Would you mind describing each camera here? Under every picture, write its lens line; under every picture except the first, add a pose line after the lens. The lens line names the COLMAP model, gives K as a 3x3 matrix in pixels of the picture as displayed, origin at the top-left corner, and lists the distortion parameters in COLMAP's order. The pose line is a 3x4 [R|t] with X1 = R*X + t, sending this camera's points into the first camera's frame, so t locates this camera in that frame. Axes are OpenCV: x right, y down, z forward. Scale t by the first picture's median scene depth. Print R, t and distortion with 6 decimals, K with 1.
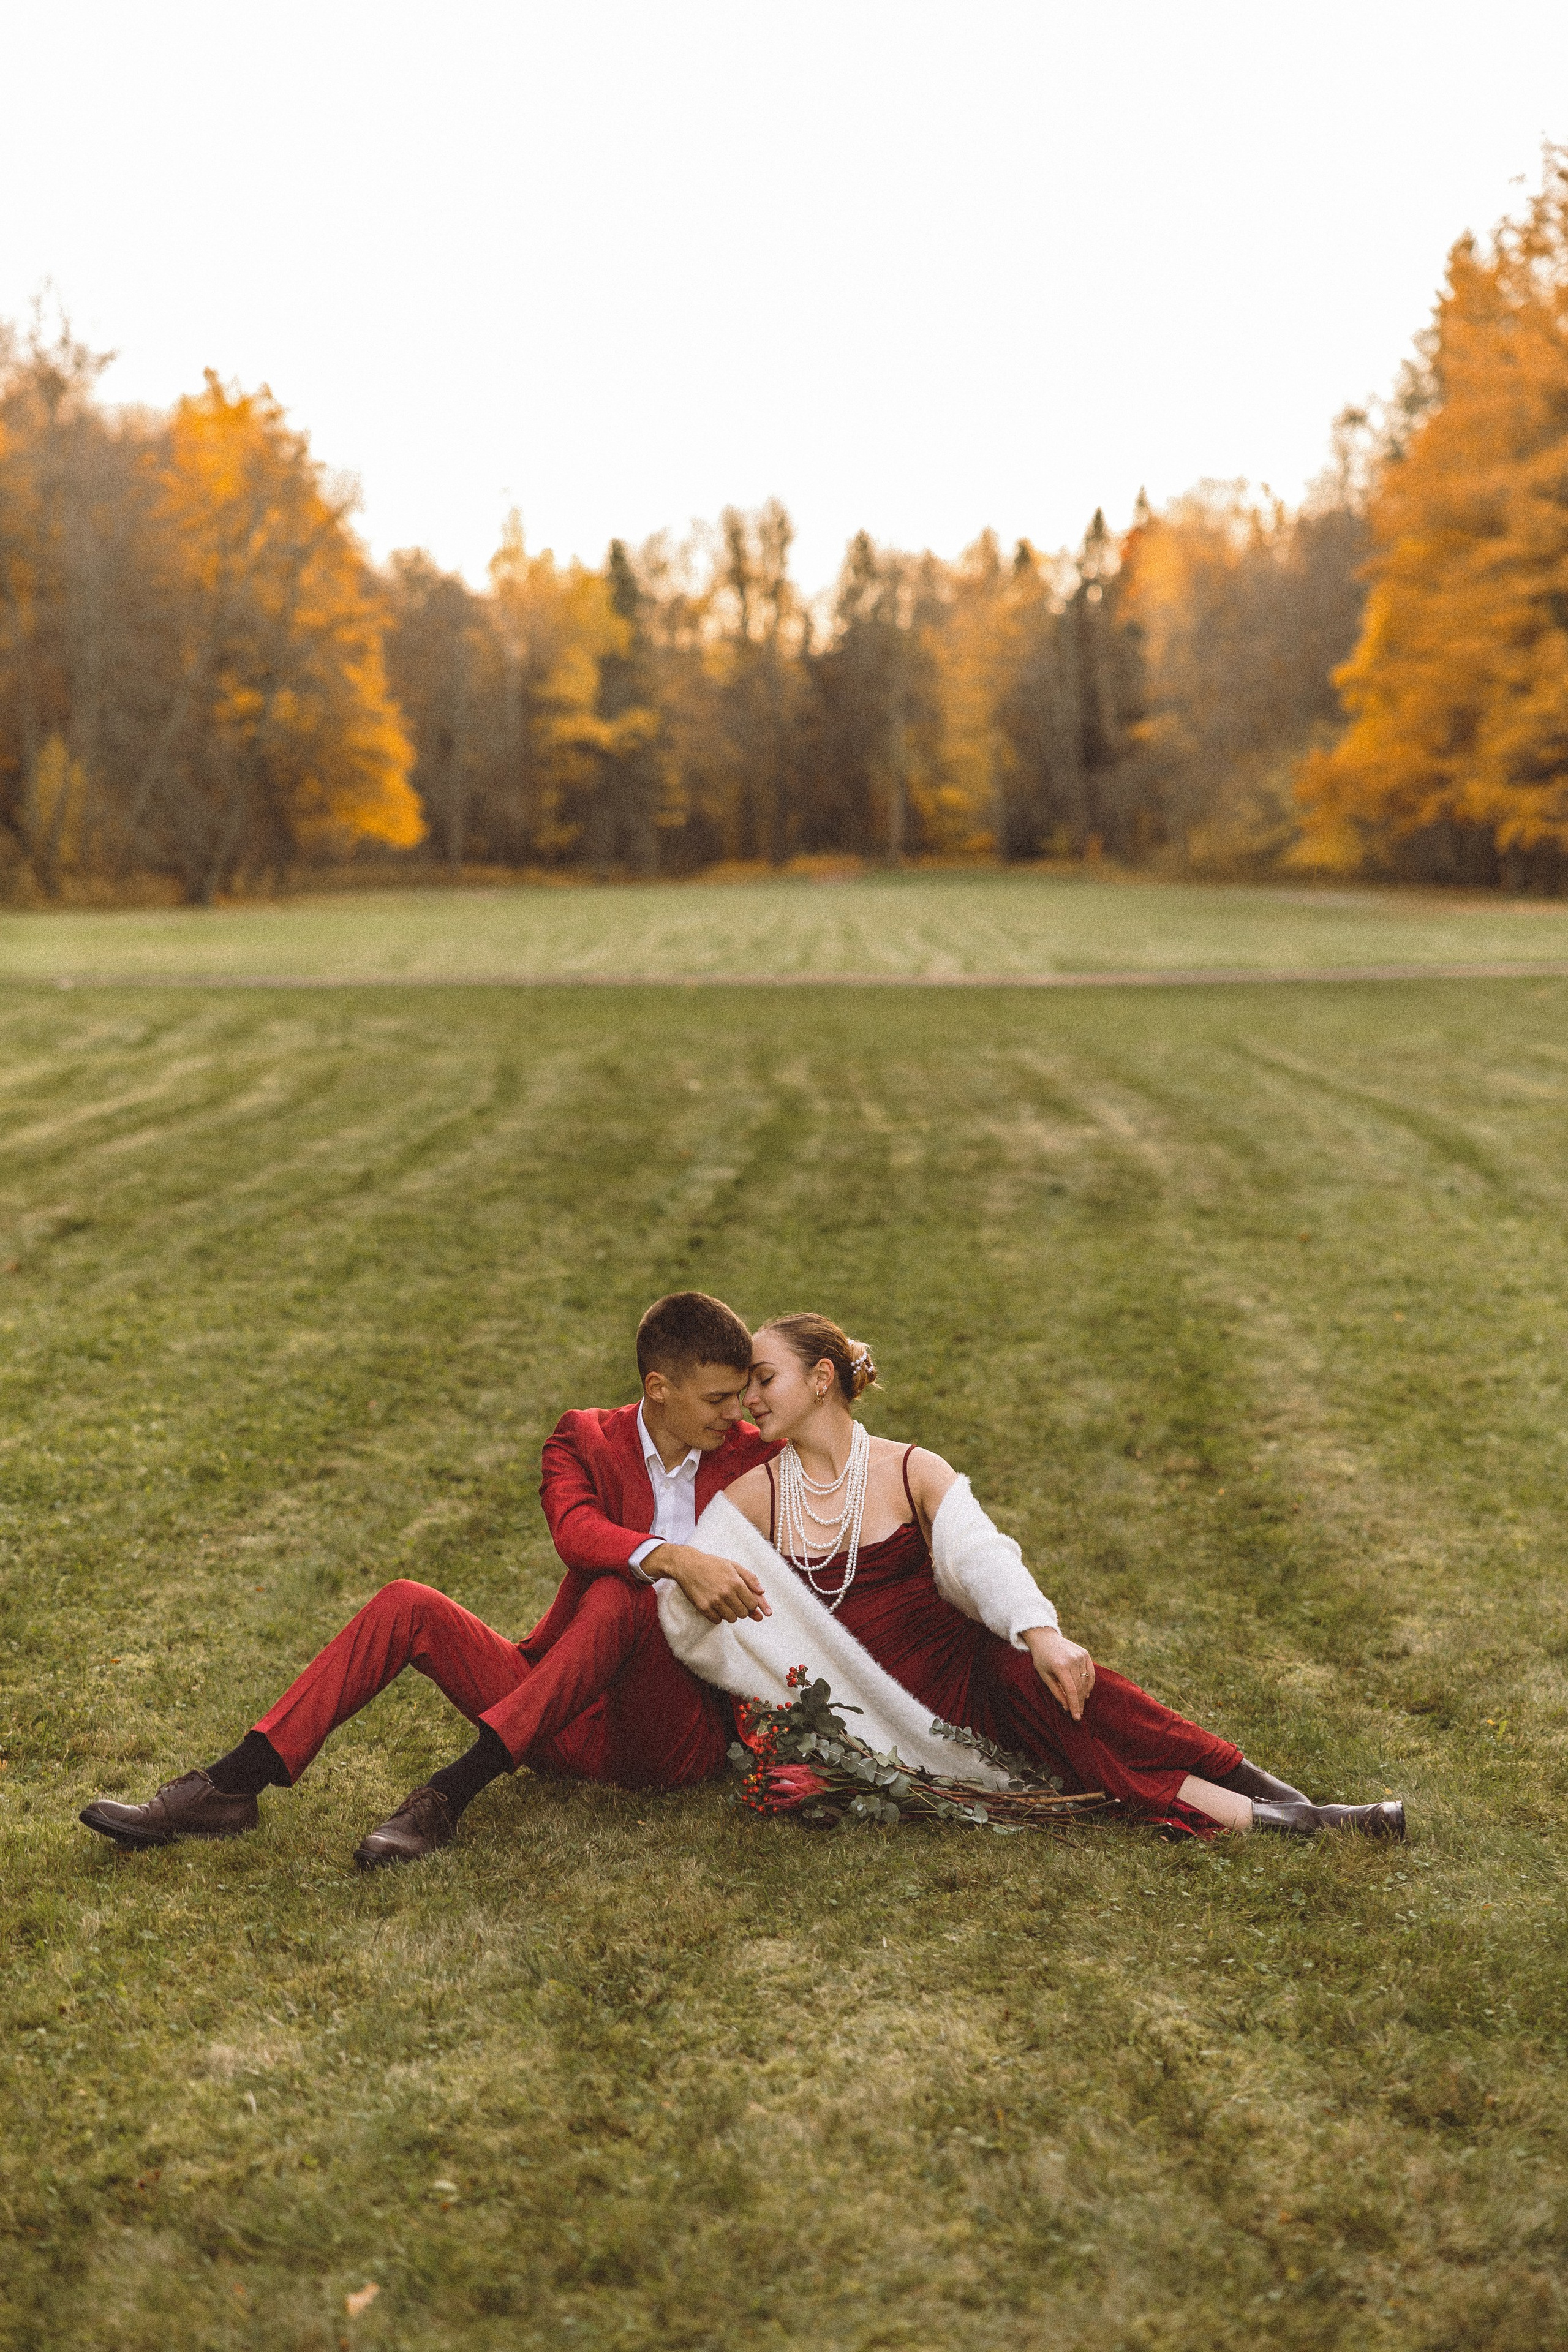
lens RADIAL K [[5024.7, 0, 678.4], [0, 5024.7, 1116.9], [0, 0, 1]] dist [0.739347, 0.000000]
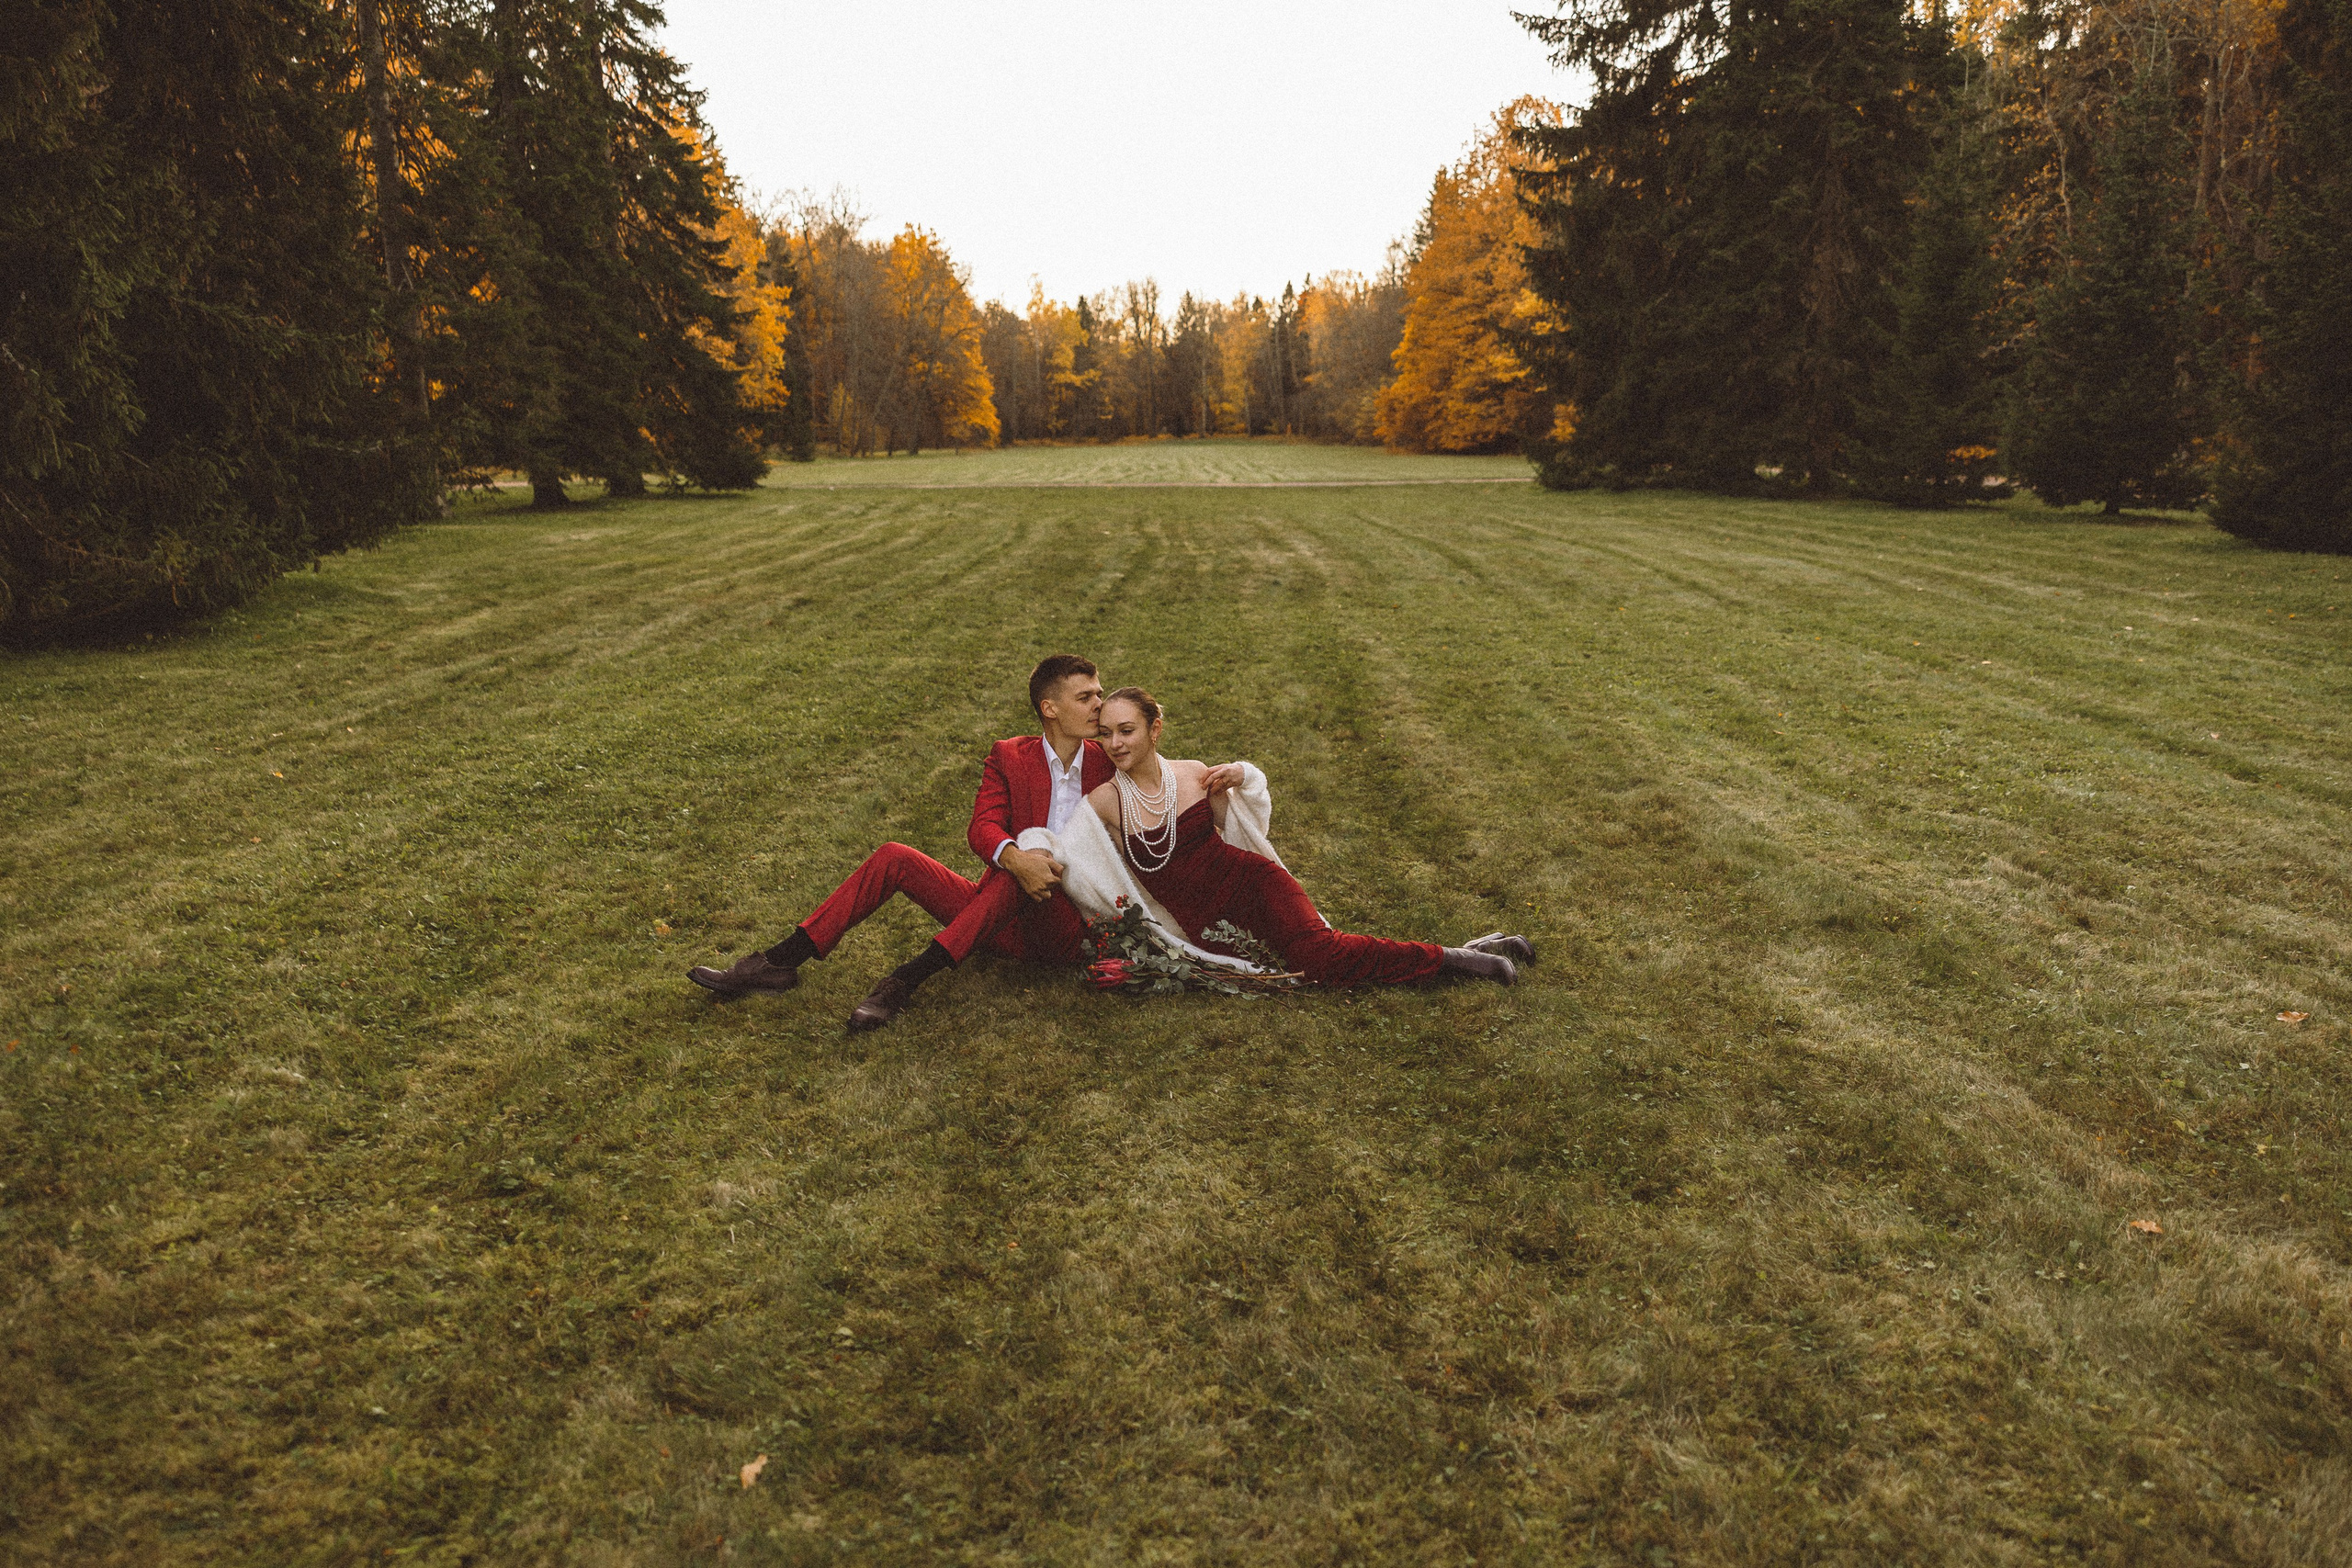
lens RADIAL K [[1931.5, 0, 1158.4], [0, 1931.5, 770.6], [0, 0, 1]] dist [-0.020104, 0.025889]
pose [[0.999838, -0.004764, 0.017351, 0.015306], [0.002720, 0.993252, 0.115943, -0.001489], [-0.017786, -0.115877, 0.993104, 0.248467]]
